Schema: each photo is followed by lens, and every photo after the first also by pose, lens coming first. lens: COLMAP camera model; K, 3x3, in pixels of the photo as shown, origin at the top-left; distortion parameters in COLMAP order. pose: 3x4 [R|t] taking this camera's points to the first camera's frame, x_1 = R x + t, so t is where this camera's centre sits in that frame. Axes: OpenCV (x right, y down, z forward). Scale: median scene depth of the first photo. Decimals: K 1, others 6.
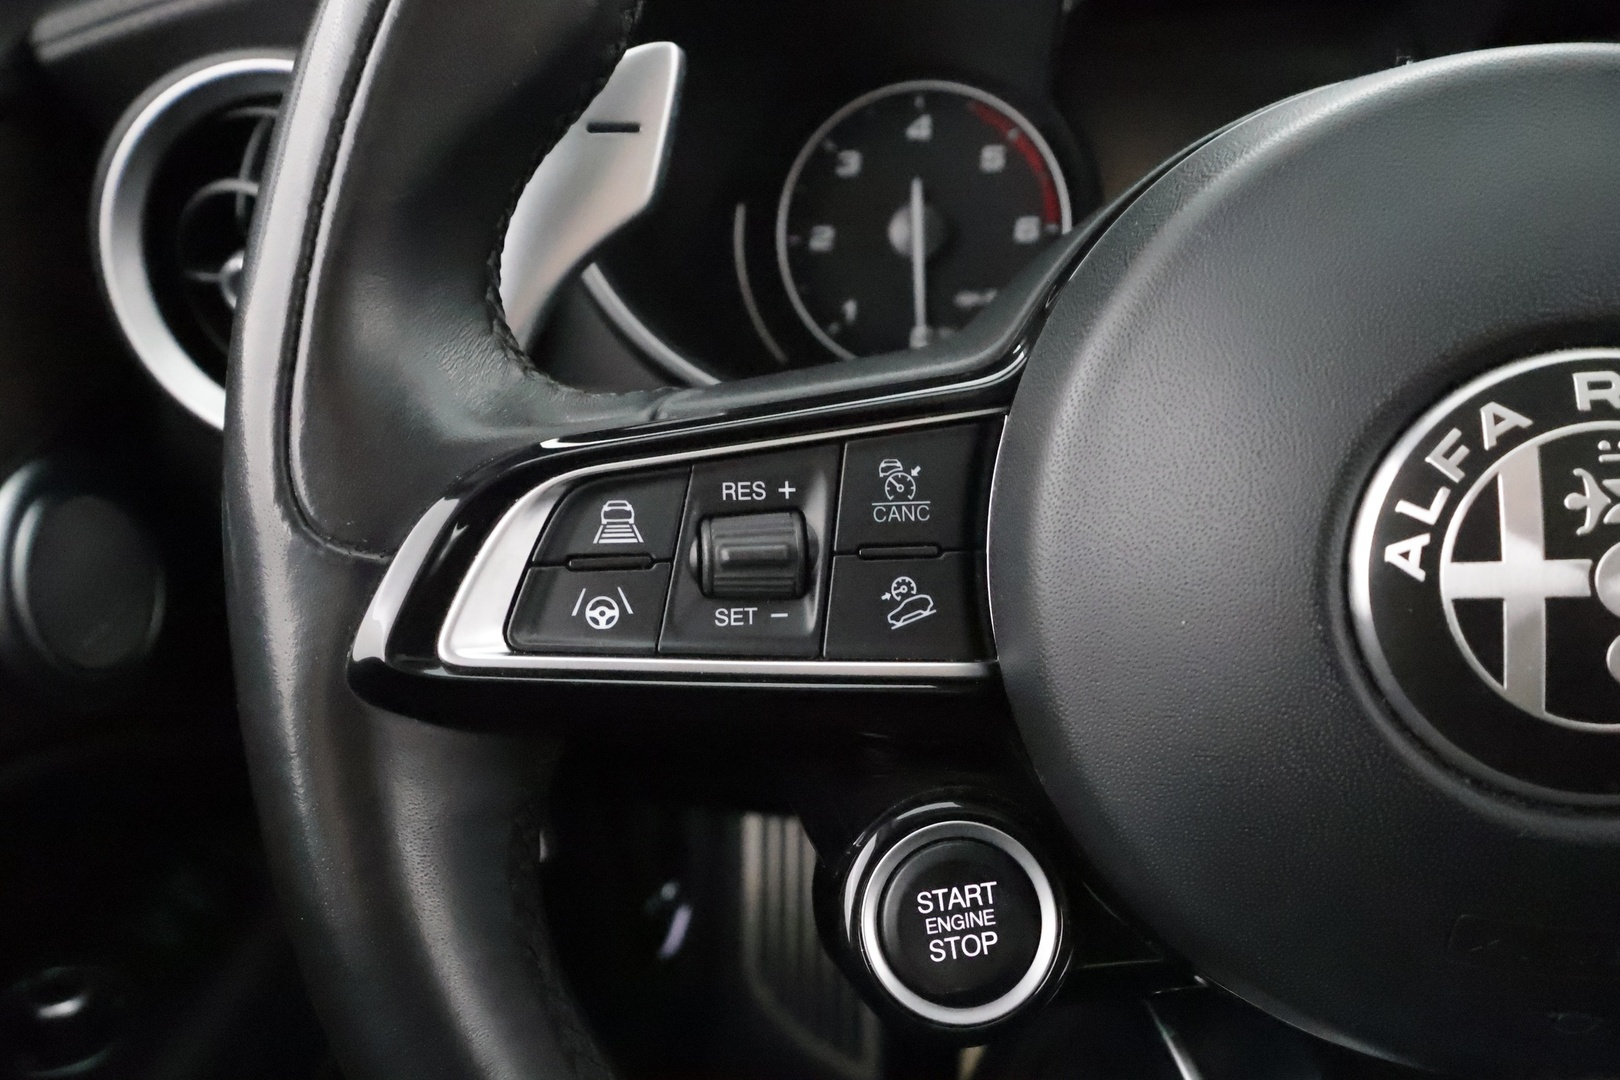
lens RADIAL K [[1268.1, 0, 809.0], [0, 1268.1, 545.4], [0, 0, 1]] dist [0.002369, -0.001610]
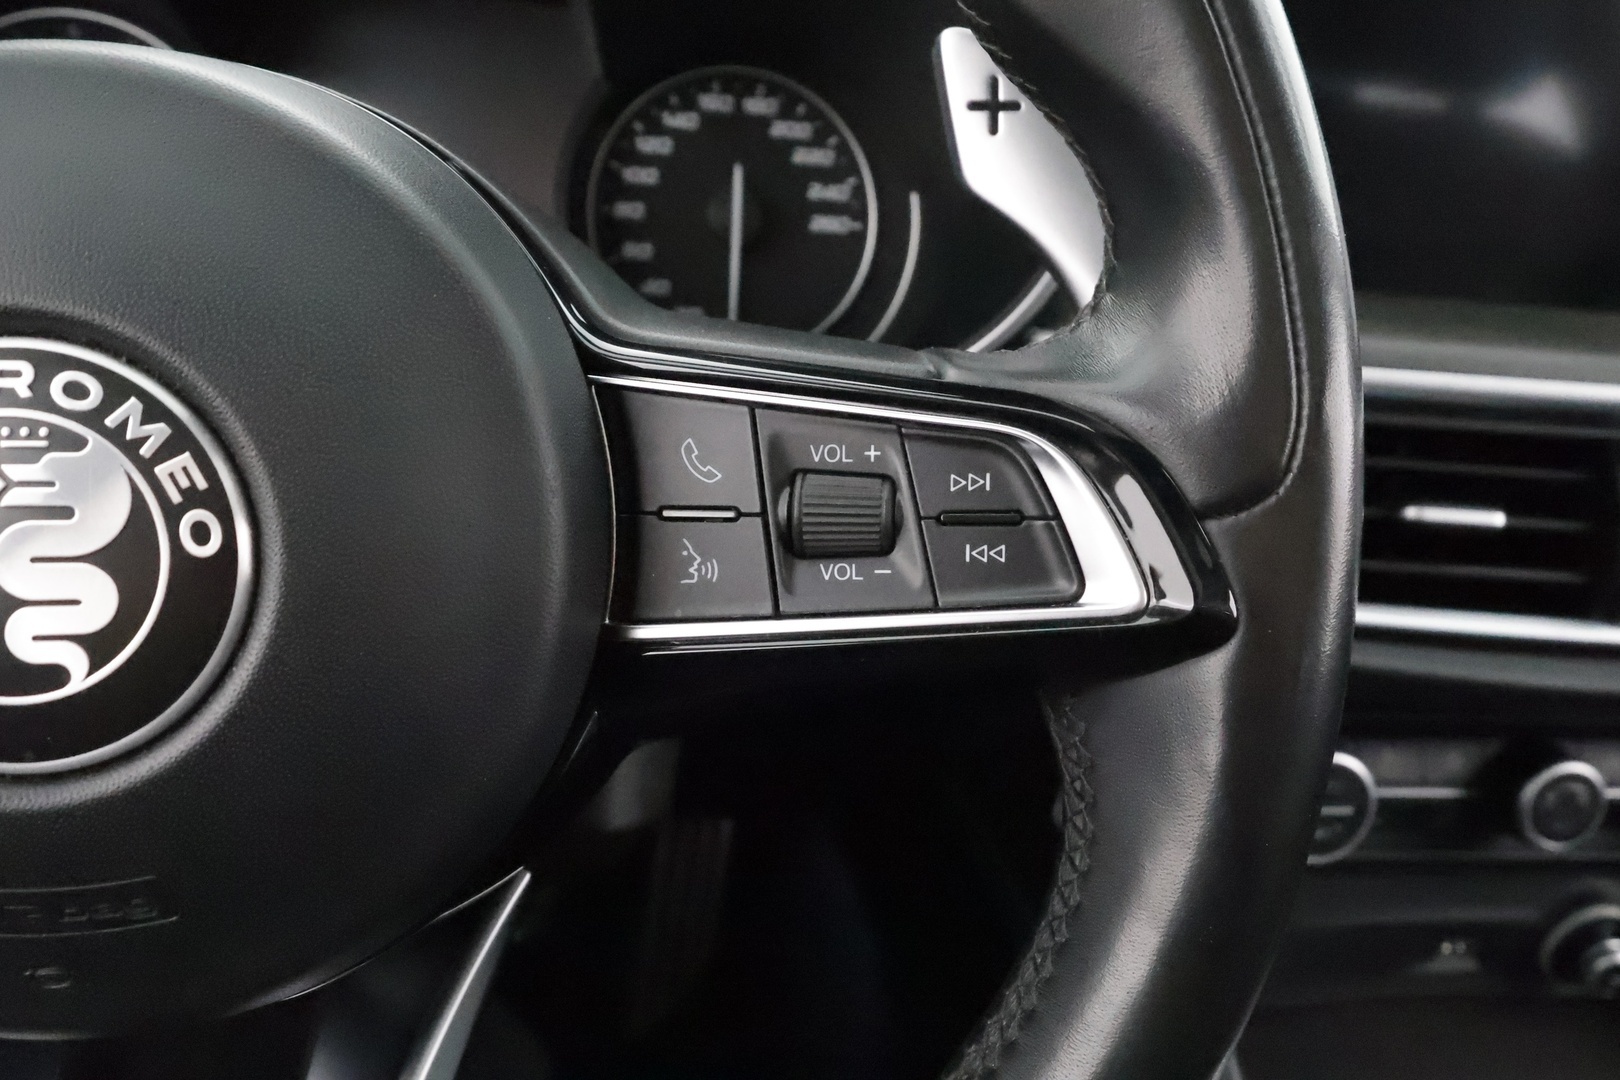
lens RADIAL K [[1268.1, 0, 809.0], [0, 1268.1, 545.4], [0, 0, 1]] dist [0.002369, -0.001610]
pose [[0.954238, 0.025625, 0.297949, 0.743979], [-0.034397, 0.999114, 0.024233, -0.026059], [-0.297065, -0.033372, 0.954274, -0.157160]]
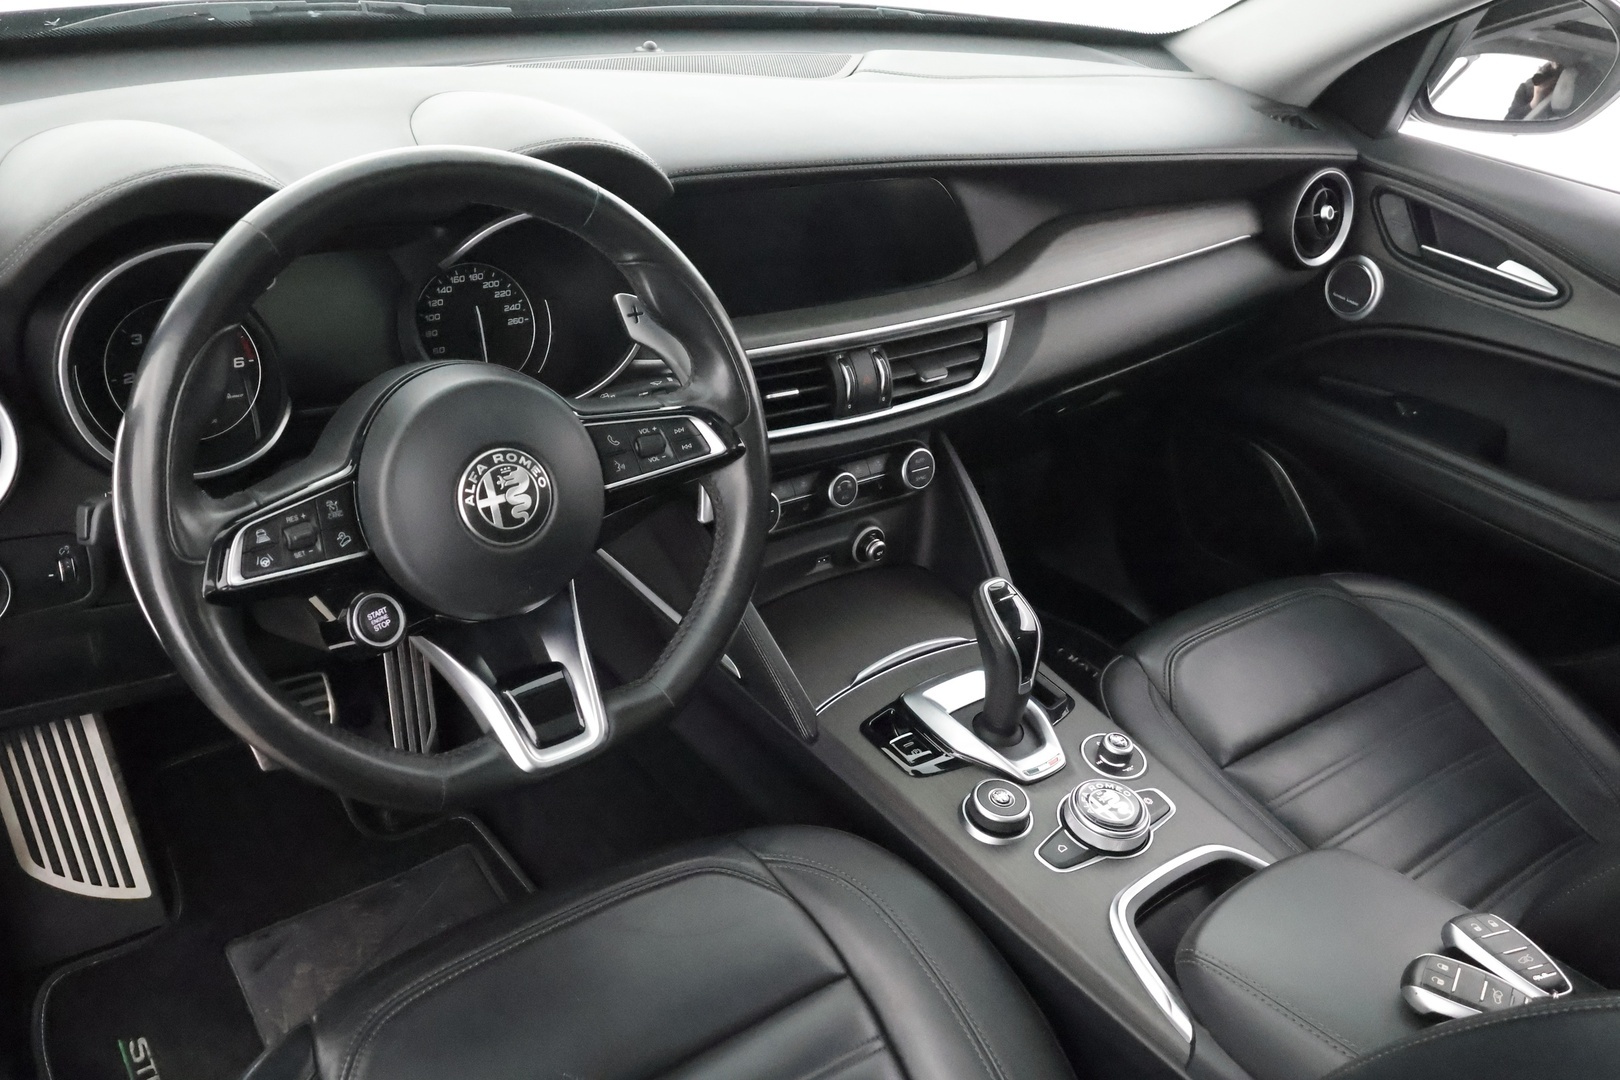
lens RADIAL K [[1268.1, 0, 809.0], [0, 1268.1, 545.4], [0, 0, 1]] dist [0.002369, -0.001610]
pose [[0.691504, -0.238912, 0.681721, -1.477225], [0.174003, 0.971026, 0.163801, -0.299128], [-0.701103, 0.005352, 0.713040, -2.503565]]
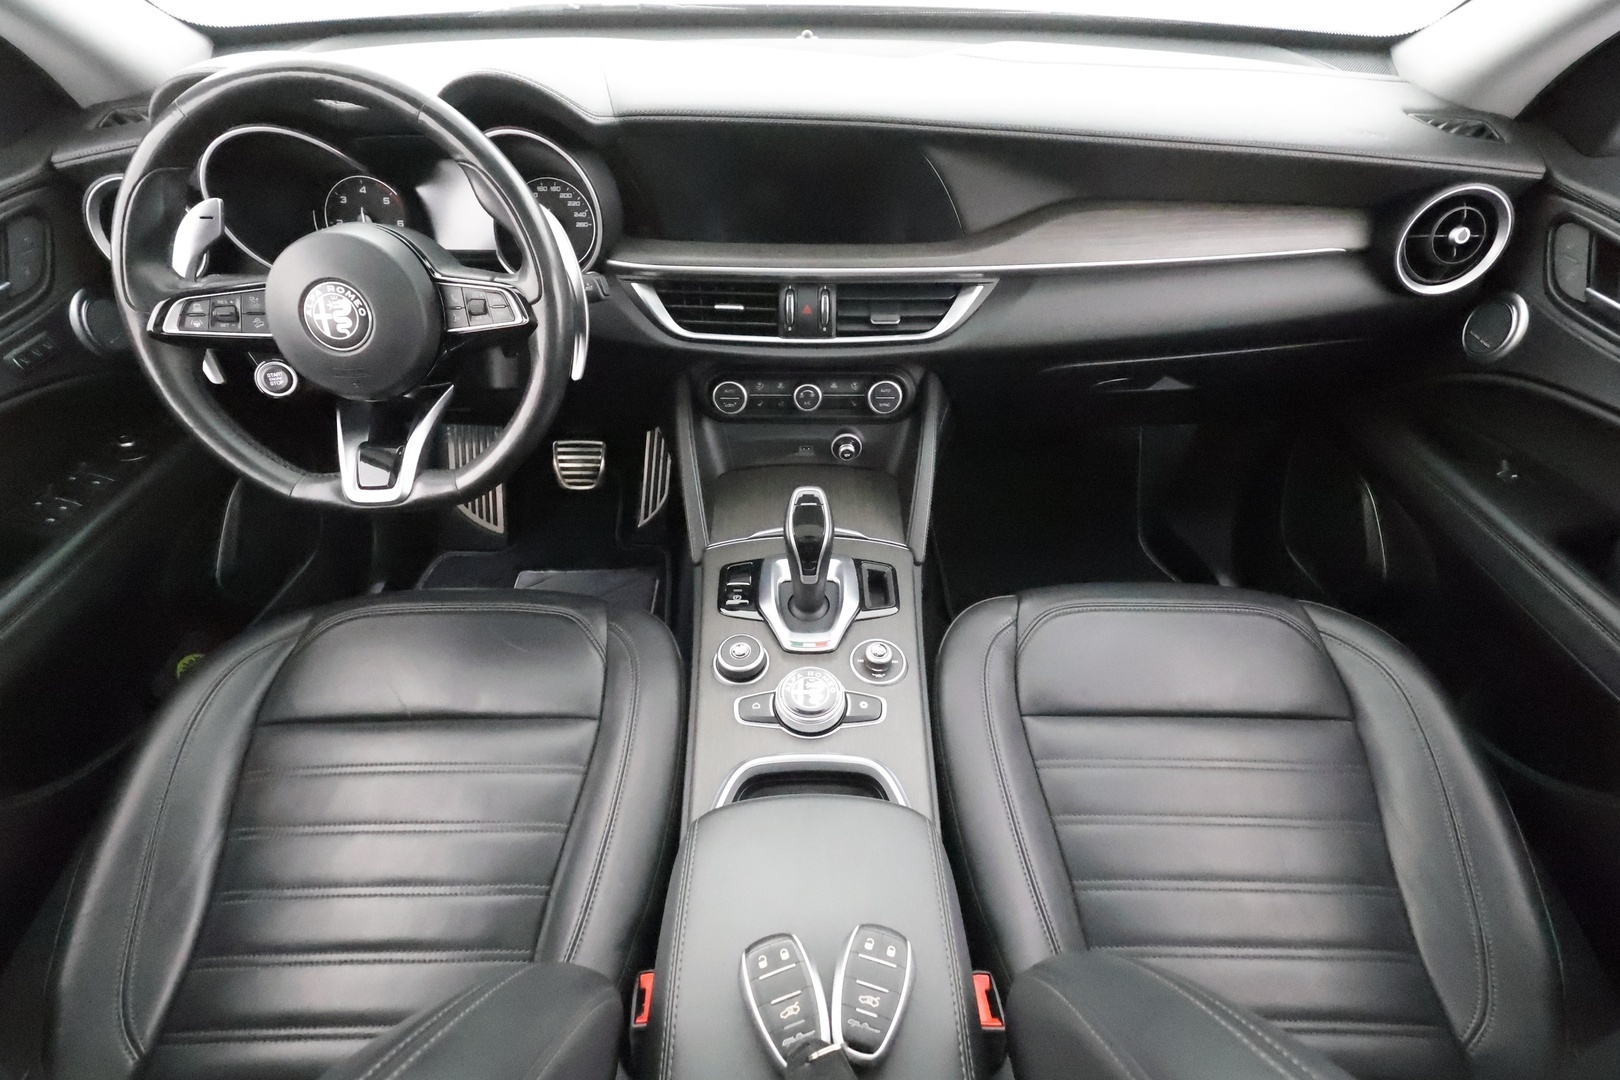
lens RADIAL K [[751.1, 0, 810.0], [0, 751.1, 540.0], [0, 0, 1]] dist [-0.001475, 0.000394]
pose [[0.984040, -0.041773, 0.172975, 1.930260], [-0.004242, 0.966272, 0.257487, 0.111068], [-0.177897, -0.254111, 0.950673, -2.963321]]
